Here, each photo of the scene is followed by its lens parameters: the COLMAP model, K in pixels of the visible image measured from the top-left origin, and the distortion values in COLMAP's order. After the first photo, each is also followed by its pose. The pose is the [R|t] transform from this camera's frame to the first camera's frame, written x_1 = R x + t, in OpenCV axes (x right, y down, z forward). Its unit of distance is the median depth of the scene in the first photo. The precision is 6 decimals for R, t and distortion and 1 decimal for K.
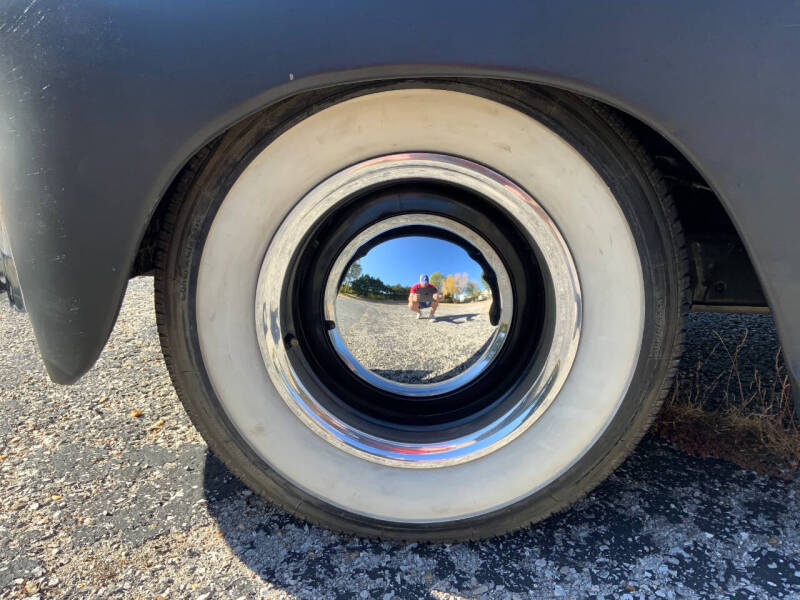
lens RADIAL K [[682.7, 0, 401.2], [0, 682.7, 300.3], [0, 0, 1]] dist [0.032080, -0.070256]
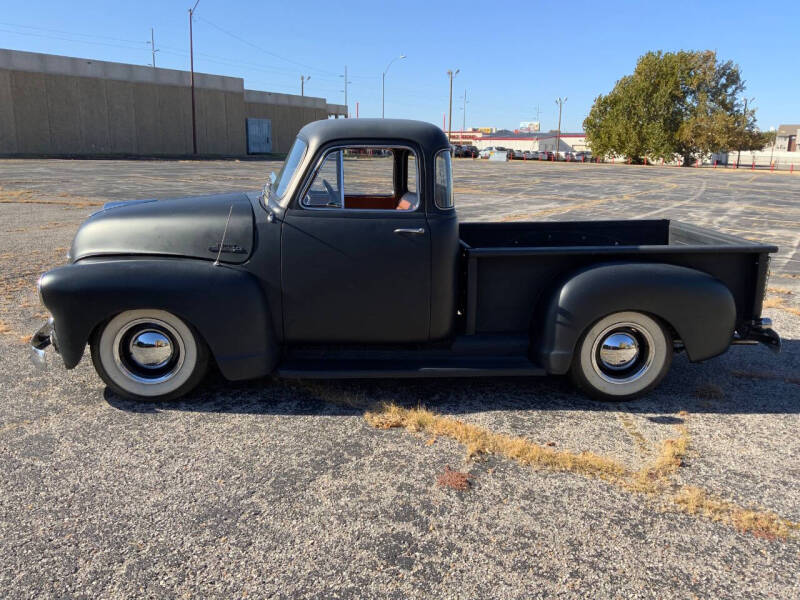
lens RADIAL K [[682.7, 0, 403.2], [0, 682.7, 301.8], [0, 0, 1]] dist [0.032080, -0.070256]
pose [[0.992030, -0.038942, 0.119835, 1.117251], [0.039788, 0.999197, -0.004678, -0.204491], [-0.119557, 0.009409, 0.992783, -3.601006]]
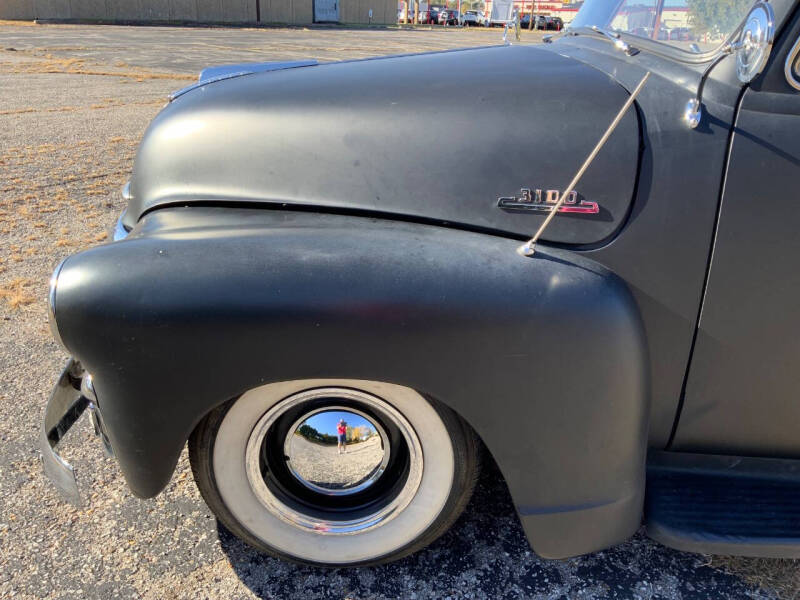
lens RADIAL K [[682.7, 0, 399.2], [0, 682.7, 300.8], [0, 0, 1]] dist [0.032080, -0.070256]
pose [[0.999353, -0.015865, 0.032292, 0.133729], [0.010527, 0.987186, 0.159224, -0.642765], [-0.034404, -0.158781, 0.986714, -0.694745]]
